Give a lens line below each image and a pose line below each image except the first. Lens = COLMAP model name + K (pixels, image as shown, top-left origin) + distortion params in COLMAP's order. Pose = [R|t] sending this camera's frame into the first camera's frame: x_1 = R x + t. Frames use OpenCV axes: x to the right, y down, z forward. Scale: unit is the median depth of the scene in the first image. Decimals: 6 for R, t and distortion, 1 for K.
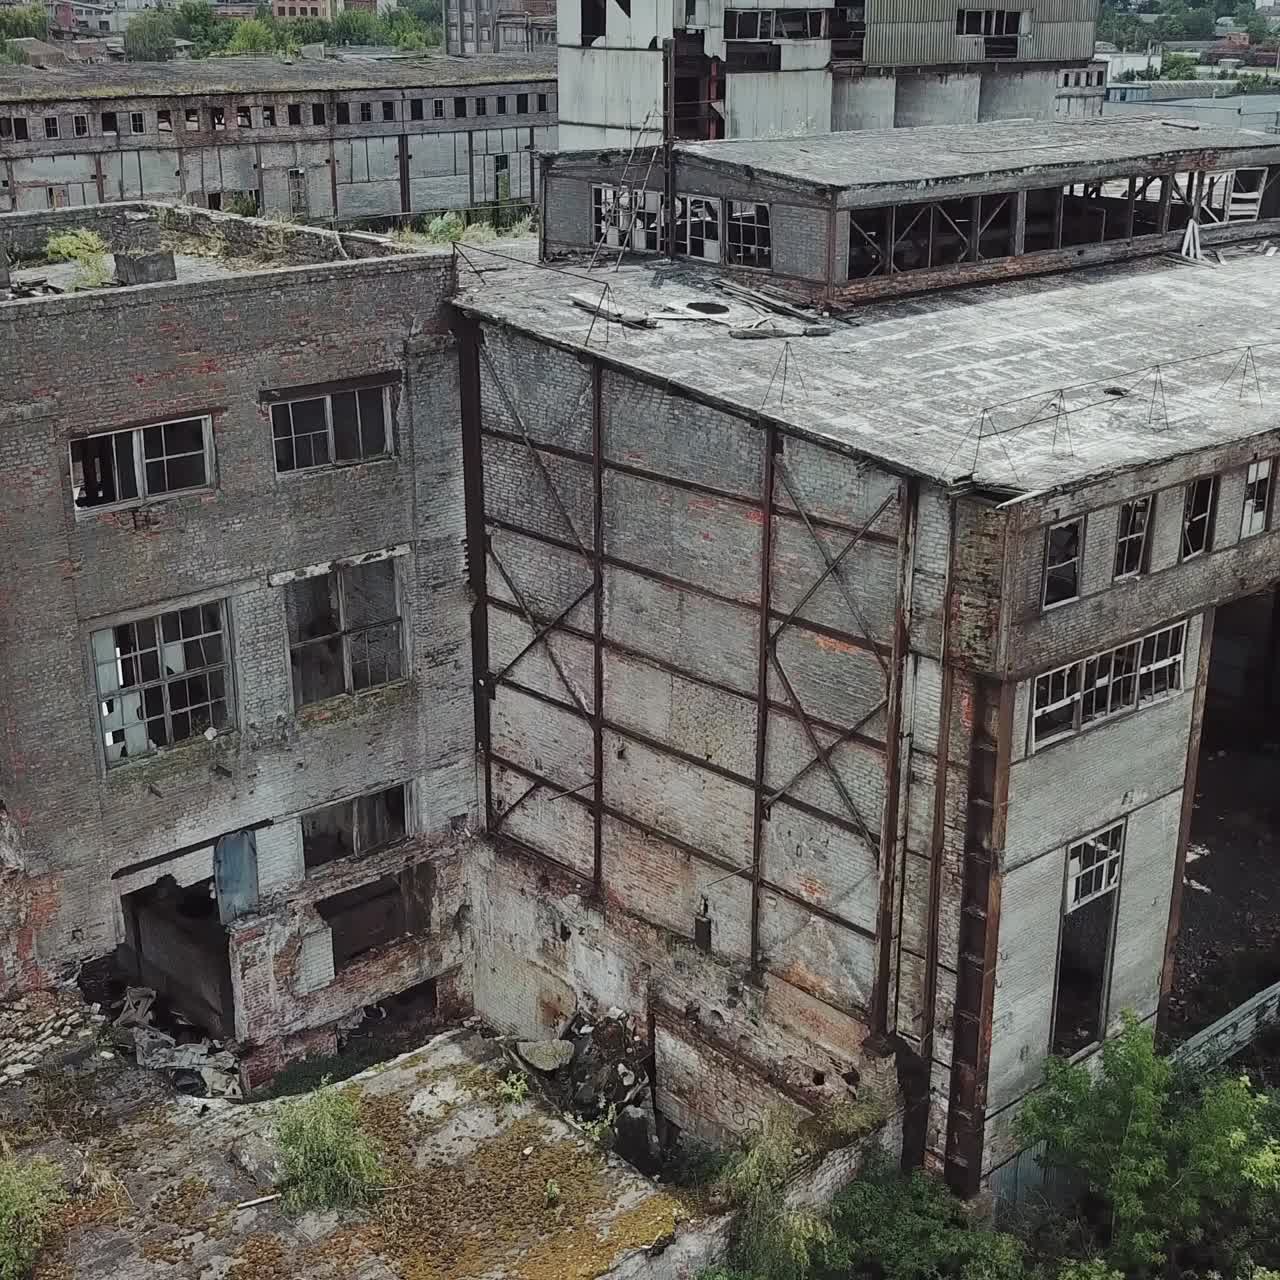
lens RADIAL K [[1770.4, 0, 636.9], [0, 1770.4, 676.2], [0, 0, 1]] dist [0.332114, -1.826072]
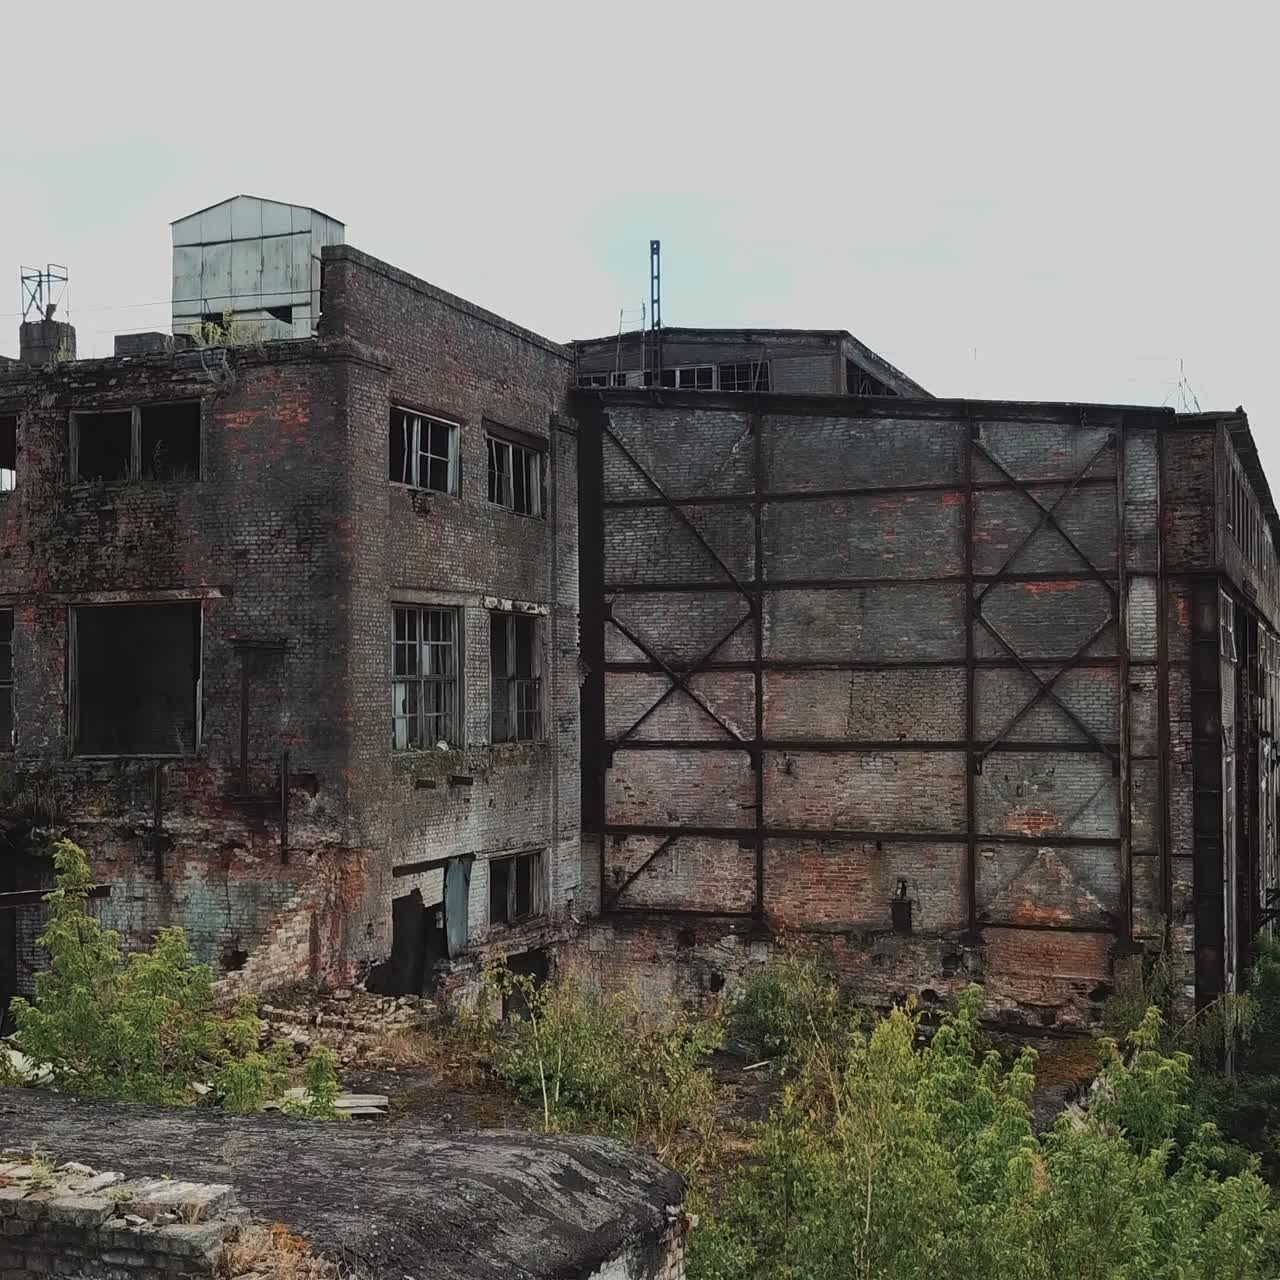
lens RADIAL K [[1770.4, 0, 636.9], [0, 1770.4, 676.2], [0, 0, 1]] dist [0.332114, -1.826072]
pose [[0.897474, -0.000430, 0.441067, -0.582622], [0.160698, 0.931585, -0.326077, 0.337571], [-0.410751, 0.363524, 0.836142, 0.127224]]
